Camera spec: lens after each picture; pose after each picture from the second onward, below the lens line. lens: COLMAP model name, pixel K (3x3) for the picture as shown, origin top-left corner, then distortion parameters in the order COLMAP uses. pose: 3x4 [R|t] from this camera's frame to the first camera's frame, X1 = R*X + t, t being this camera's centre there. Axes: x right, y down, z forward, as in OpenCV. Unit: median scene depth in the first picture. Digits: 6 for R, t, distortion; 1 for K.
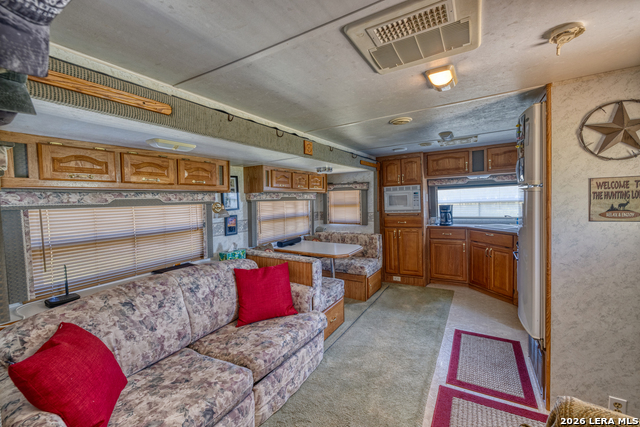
lens RADIAL K [[278.8, 0, 320.0], [0, 278.8, 213.5], [0, 0, 1]] dist [-0.000697, -0.000001]
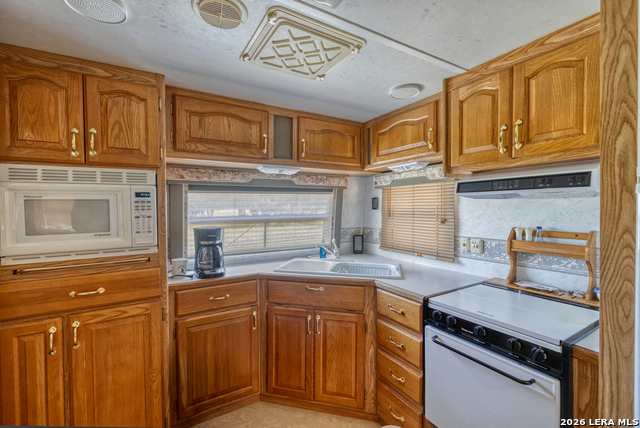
lens RADIAL K [[278.8, 0, 320.0], [0, 278.8, 214.0], [0, 0, 1]] dist [-0.000697, -0.000001]
pose [[0.481947, 0.013370, 0.876098, 0.195168], [0.028797, 0.999102, -0.031088, -0.042294], [-0.875727, 0.040212, 0.481129, 0.808983]]
